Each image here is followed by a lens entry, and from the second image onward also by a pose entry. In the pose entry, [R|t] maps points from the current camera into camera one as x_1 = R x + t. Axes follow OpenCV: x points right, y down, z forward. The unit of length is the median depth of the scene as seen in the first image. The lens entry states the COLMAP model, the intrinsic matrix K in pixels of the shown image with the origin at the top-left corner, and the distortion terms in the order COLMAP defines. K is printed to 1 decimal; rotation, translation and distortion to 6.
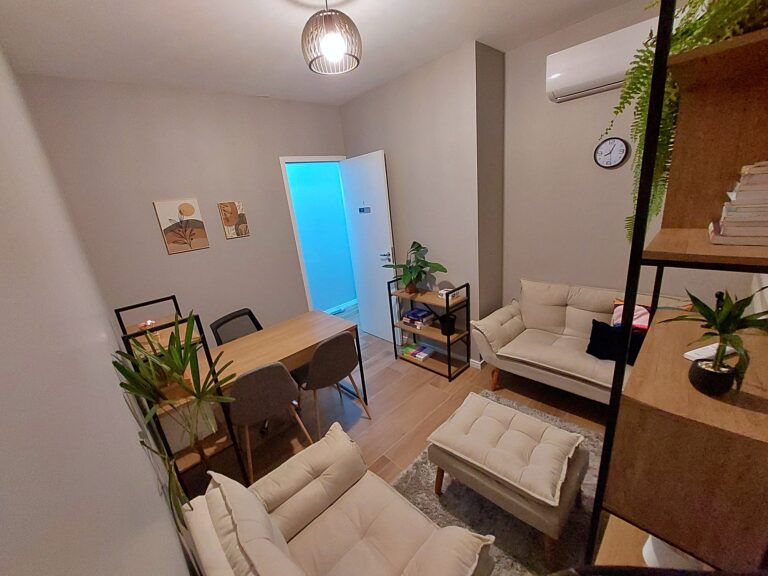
lens RADIAL K [[306.7, 0, 385.5], [0, 306.7, 291.4], [0, 0, 1]] dist [-0.018256, -0.000247]
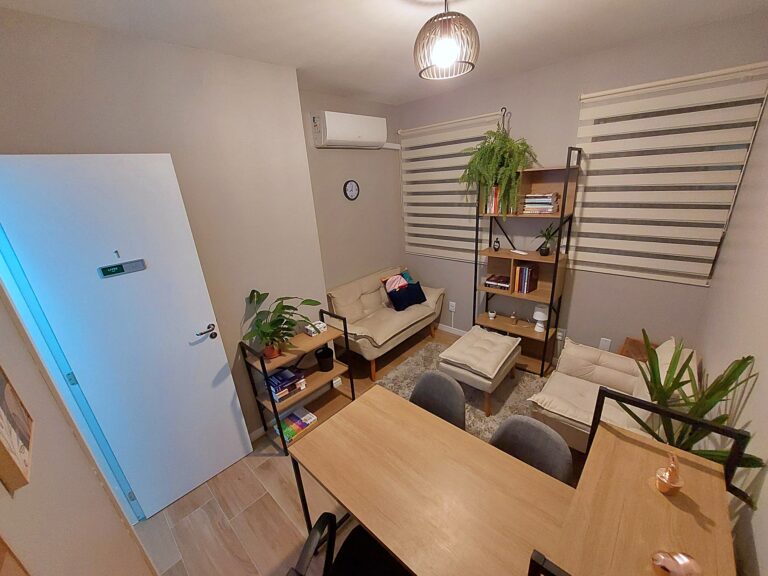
lens RADIAL K [[306.7, 0, 380.8], [0, 306.7, 291.8], [0, 0, 1]] dist [-0.018256, -0.000247]
pose [[-0.044159, -0.234218, 0.971181, -0.610600], [0.375652, 0.896894, 0.233383, -0.211819], [-0.925708, 0.375132, 0.048378, 0.683912]]
